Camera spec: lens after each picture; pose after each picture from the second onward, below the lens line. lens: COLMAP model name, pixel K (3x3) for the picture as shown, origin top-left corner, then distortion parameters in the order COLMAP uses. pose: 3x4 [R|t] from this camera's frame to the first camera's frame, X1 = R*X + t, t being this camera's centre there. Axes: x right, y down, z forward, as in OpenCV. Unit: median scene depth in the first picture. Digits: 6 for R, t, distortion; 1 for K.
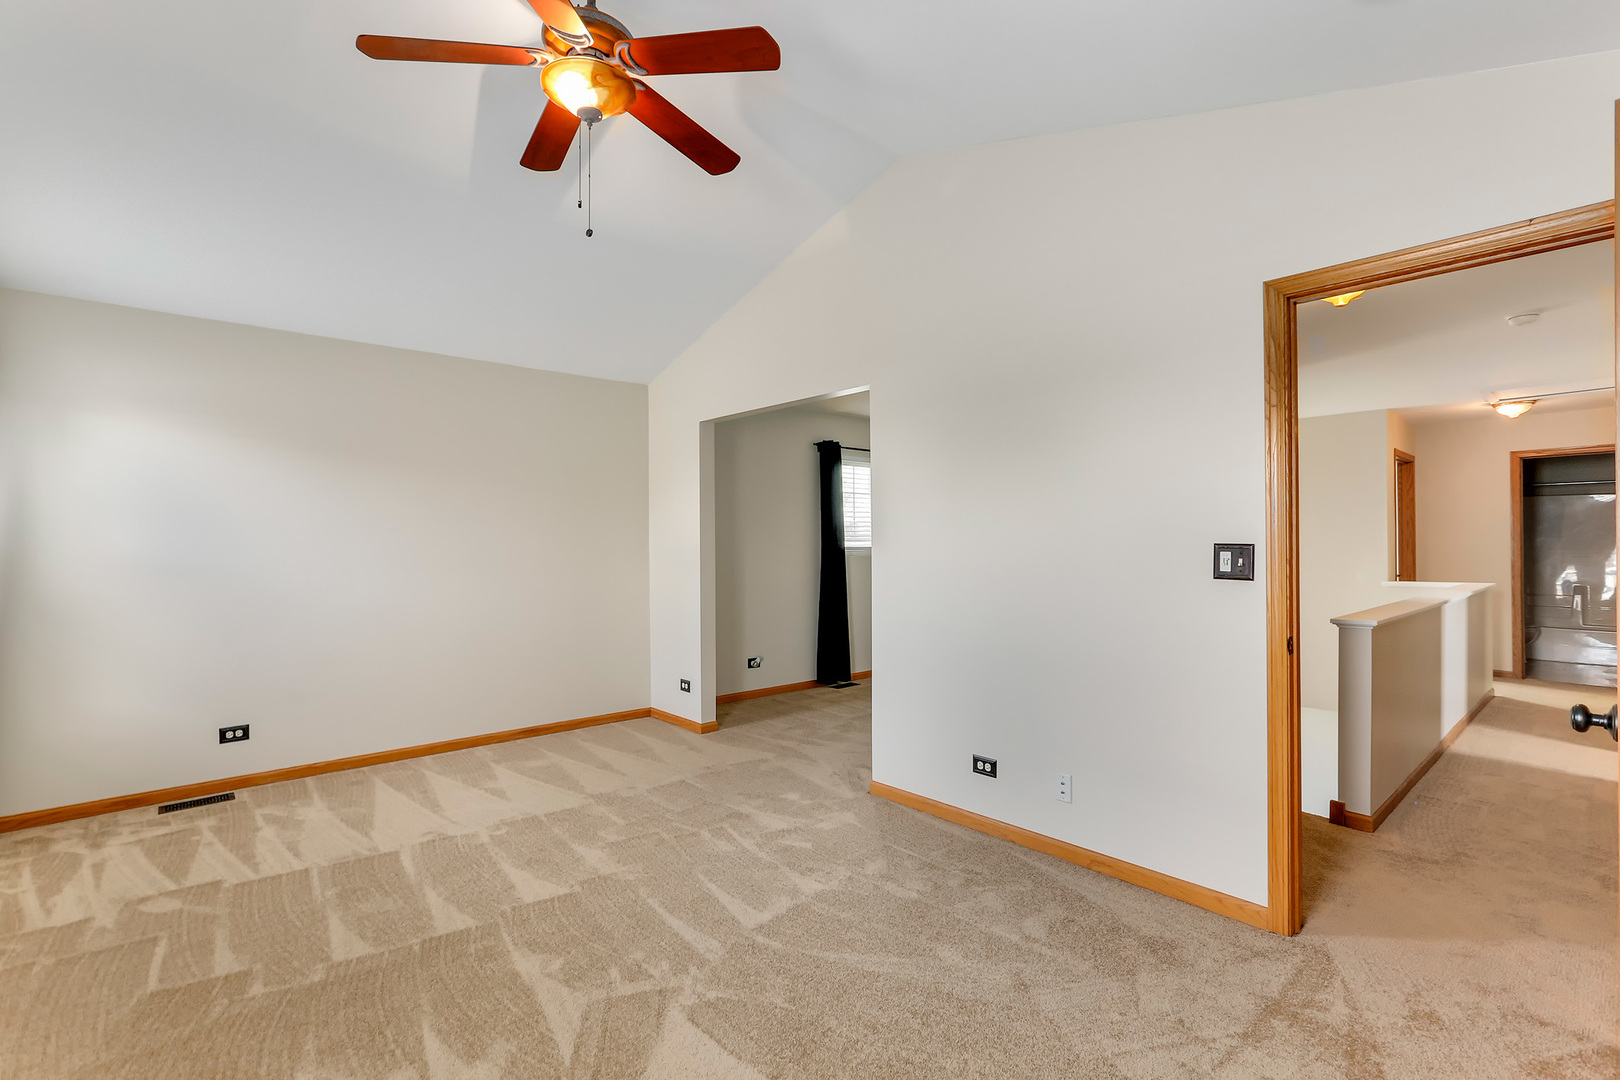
lens RADIAL K [[736.0, 0, 795.4], [0, 736.0, 539.0], [0, 0, 1]] dist [0.001615, 0.001568]
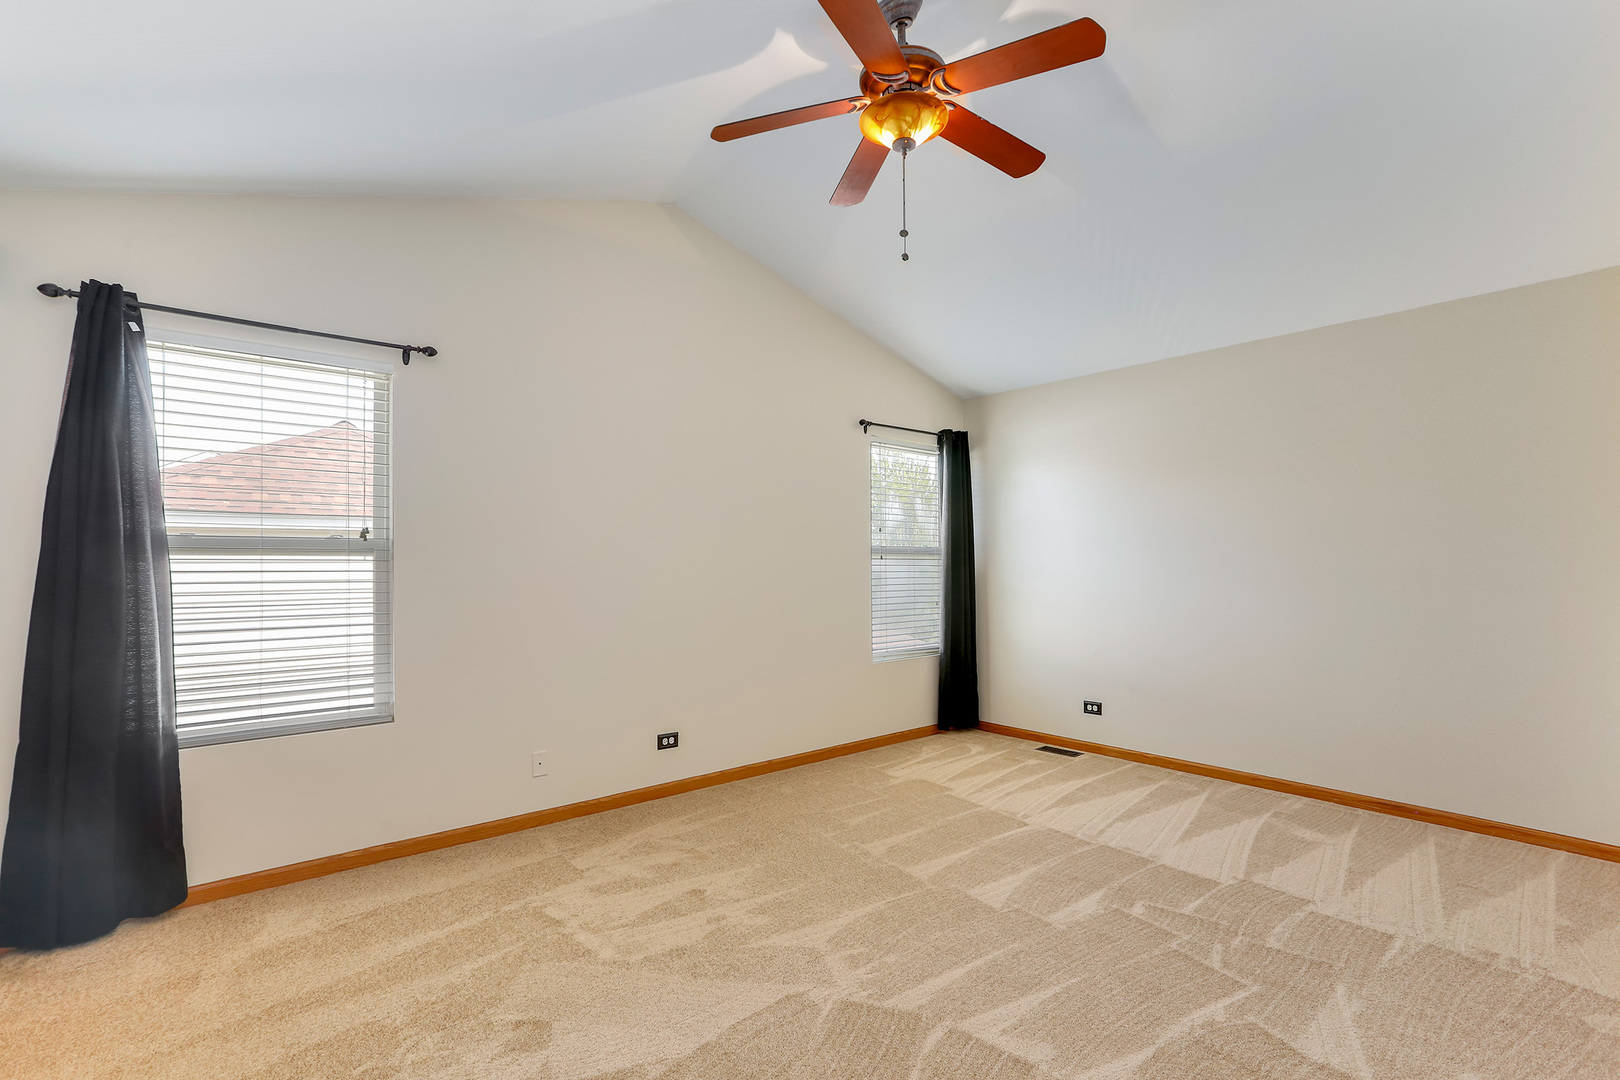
lens RADIAL K [[736.0, 0, 799.9], [0, 736.0, 547.0], [0, 0, 1]] dist [0.001615, 0.001568]
pose [[0.009490, -0.009013, -0.999914, 0.525445], [0.010327, 0.999907, -0.008915, 0.004208], [0.999902, -0.010242, 0.009583, 0.572279]]
